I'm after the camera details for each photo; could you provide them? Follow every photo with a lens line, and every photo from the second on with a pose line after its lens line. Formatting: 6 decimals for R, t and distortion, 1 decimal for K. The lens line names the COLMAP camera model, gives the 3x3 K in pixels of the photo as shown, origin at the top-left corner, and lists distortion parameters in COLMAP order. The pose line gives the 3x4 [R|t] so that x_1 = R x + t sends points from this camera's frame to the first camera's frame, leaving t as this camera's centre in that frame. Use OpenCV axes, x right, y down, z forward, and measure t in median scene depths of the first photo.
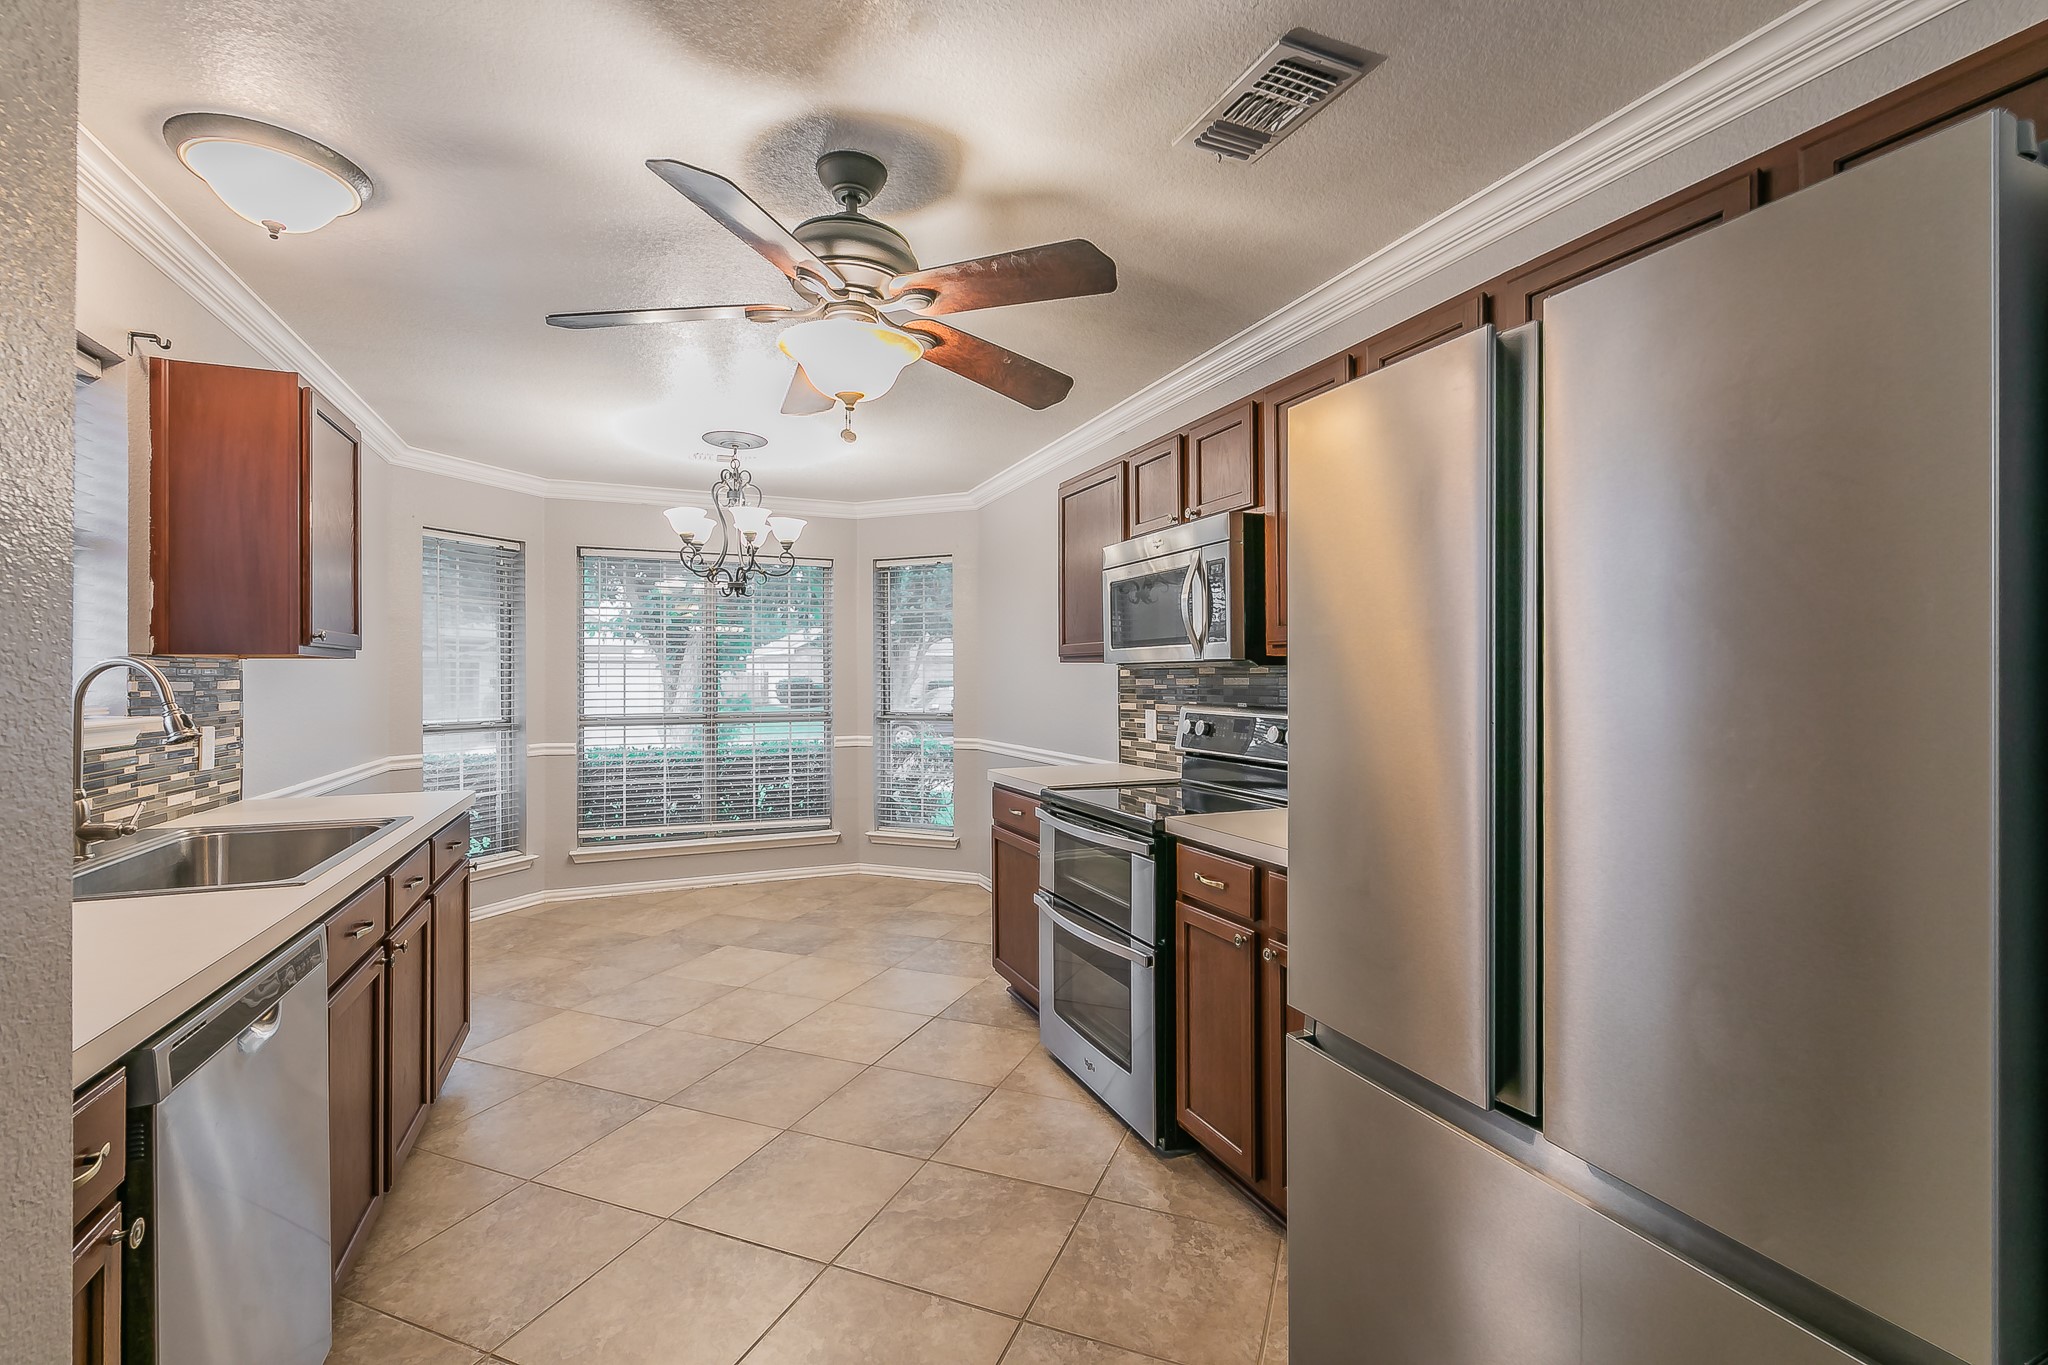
lens RADIAL K [[884.3, 0, 1037.7], [0, 884.3, 678.8], [0, 0, 1]] dist [0.002323, -0.000963]
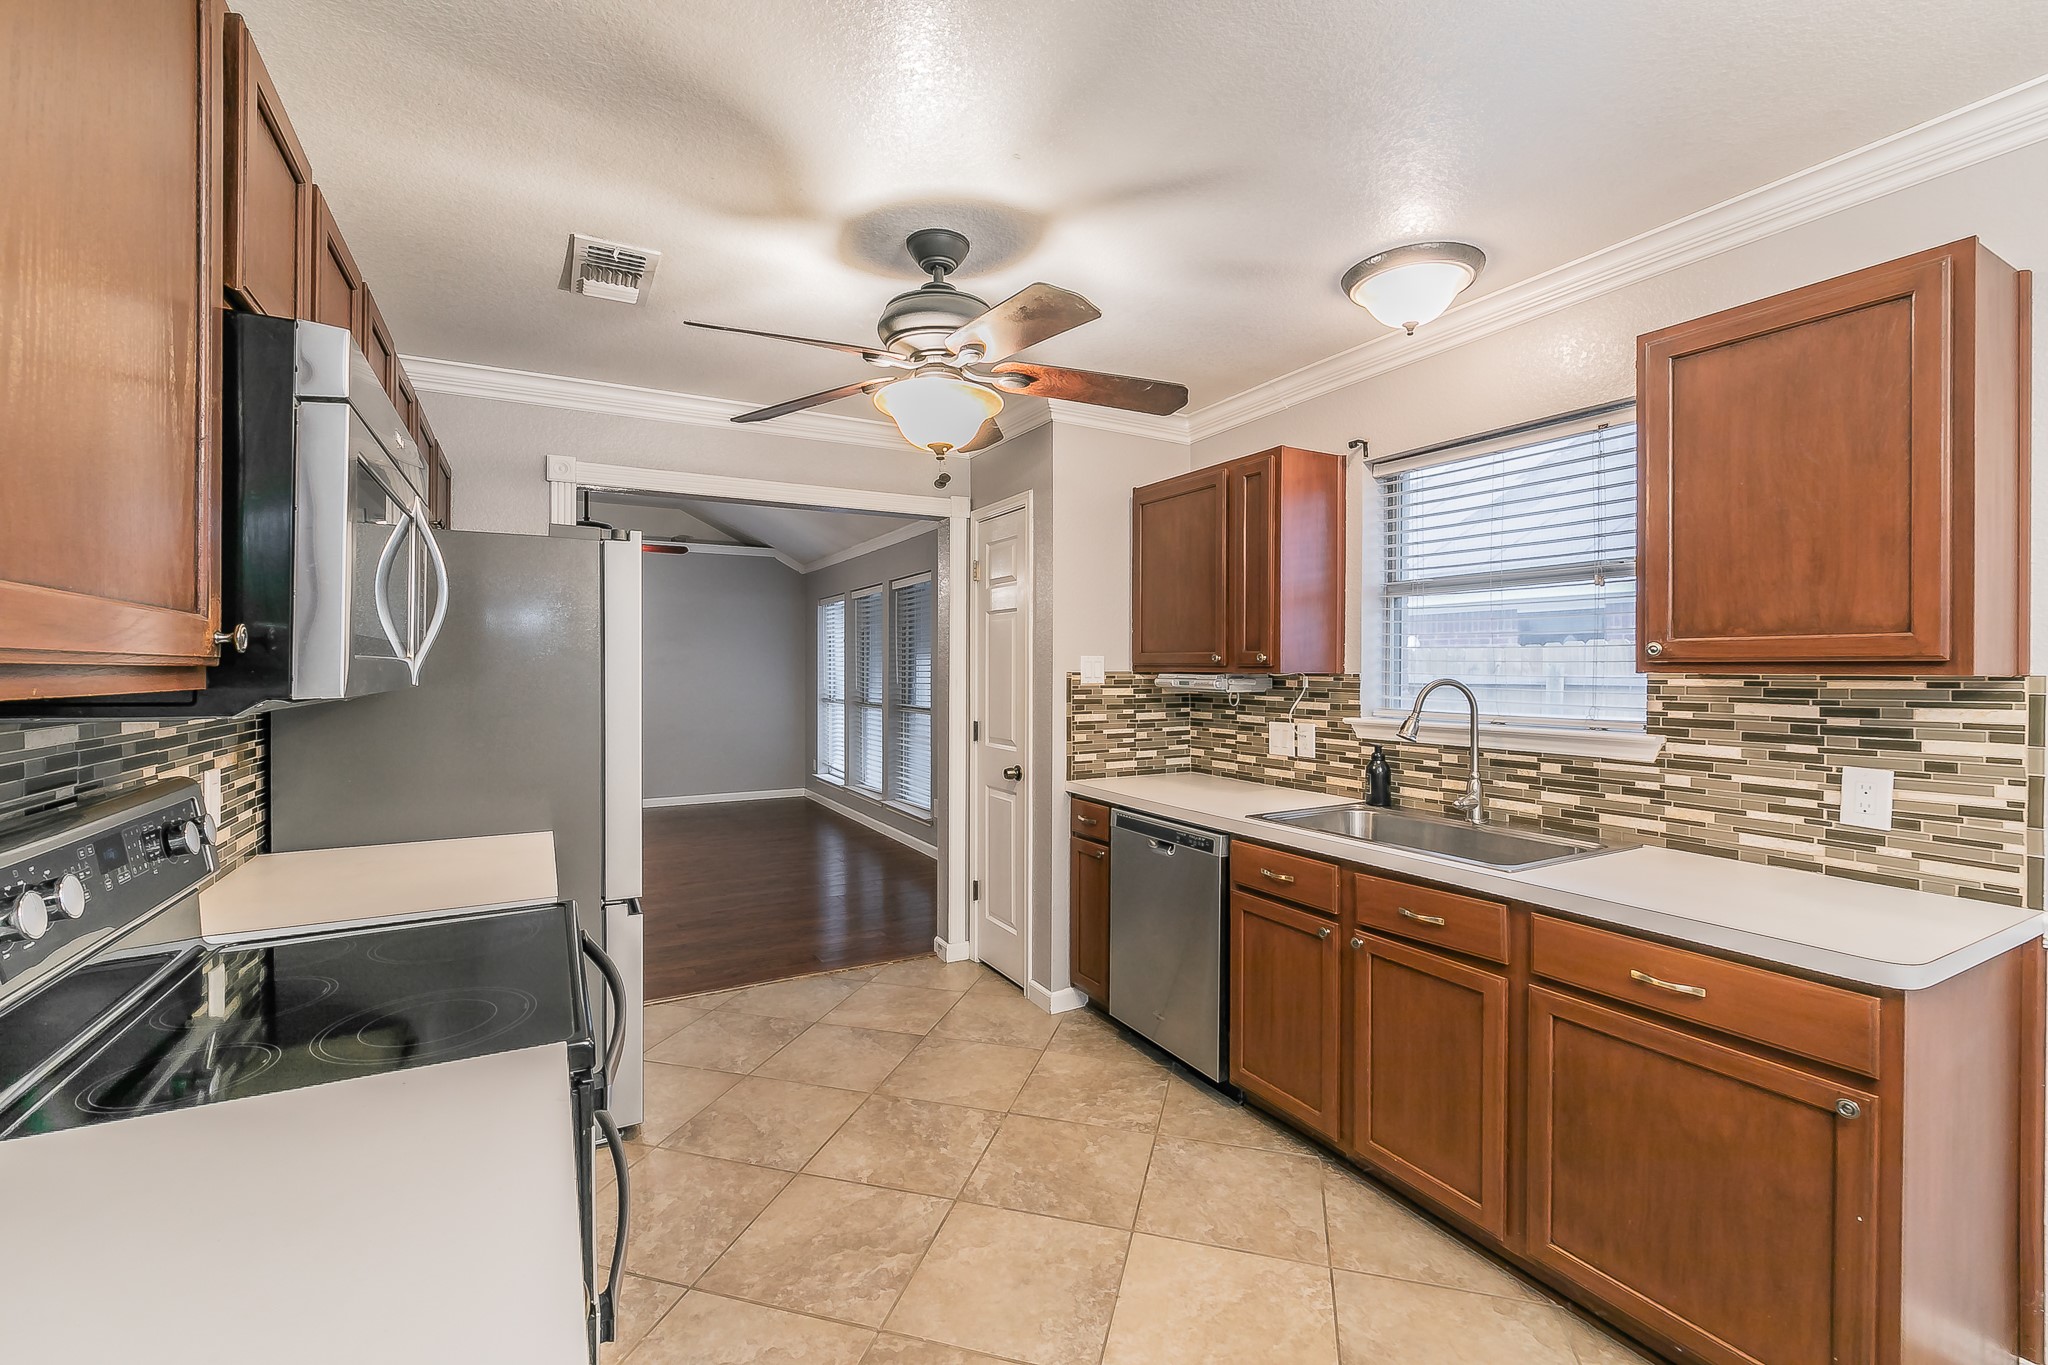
lens RADIAL K [[884.3, 0, 1018.8], [0, 884.3, 667.2], [0, 0, 1]] dist [0.002323, -0.000963]
pose [[-0.996411, 0.002855, -0.084603, -0.201543], [0.002681, 0.999994, 0.002174, -0.041171], [0.084608, 0.001940, -0.996412, 1.983720]]
